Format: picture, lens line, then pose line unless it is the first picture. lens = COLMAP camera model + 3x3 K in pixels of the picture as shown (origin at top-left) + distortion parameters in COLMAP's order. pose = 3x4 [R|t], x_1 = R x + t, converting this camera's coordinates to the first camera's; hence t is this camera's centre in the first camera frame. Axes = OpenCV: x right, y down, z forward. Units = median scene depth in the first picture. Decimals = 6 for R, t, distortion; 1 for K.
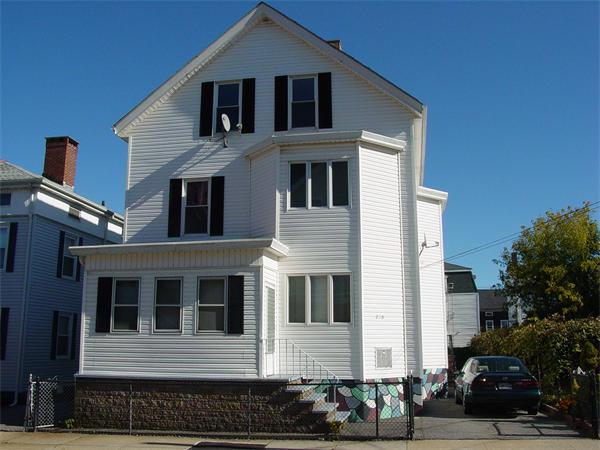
lens RADIAL K [[593.0, 0, 300.0], [0, 593.0, 225.0], [0, 0, 1]] dist [-0.138228, 0.024938]
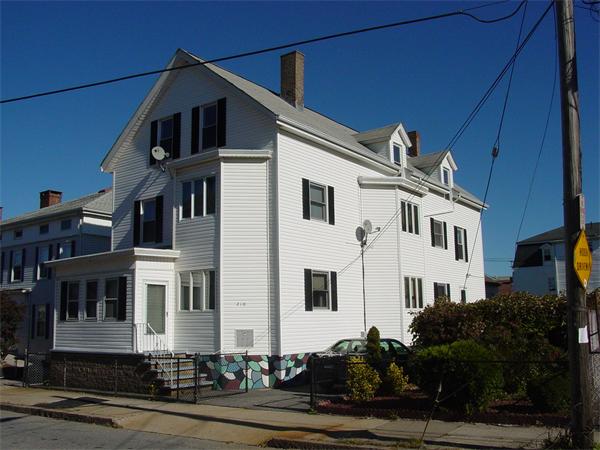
lens RADIAL K [[593.0, 0, 300.0], [0, 593.0, 225.0], [0, 0, 1]] dist [-0.138228, 0.024938]
pose [[0.895639, -0.088114, -0.435966, 0.788757], [0.105212, 0.994334, 0.015178, -0.008669], [0.432159, -0.059462, 0.899835, -0.014257]]
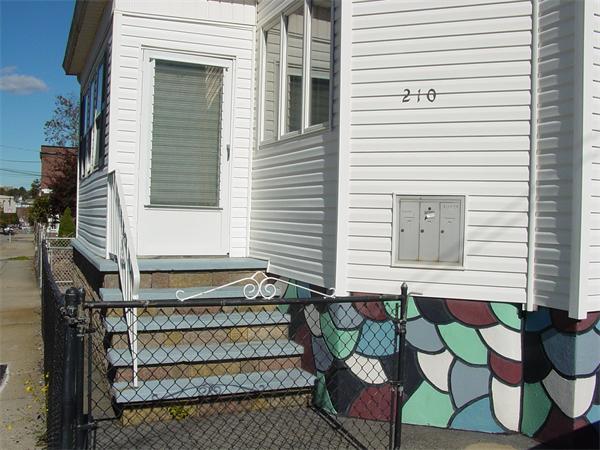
lens RADIAL K [[593.0, 0, 300.0], [0, 593.0, 225.0], [0, 0, 1]] dist [-0.138228, 0.024938]
pose [[0.565088, 0.025167, -0.824647, 0.353651], [0.140428, 0.982015, 0.126198, 0.177973], [0.812992, -0.187117, 0.551391, 0.786299]]
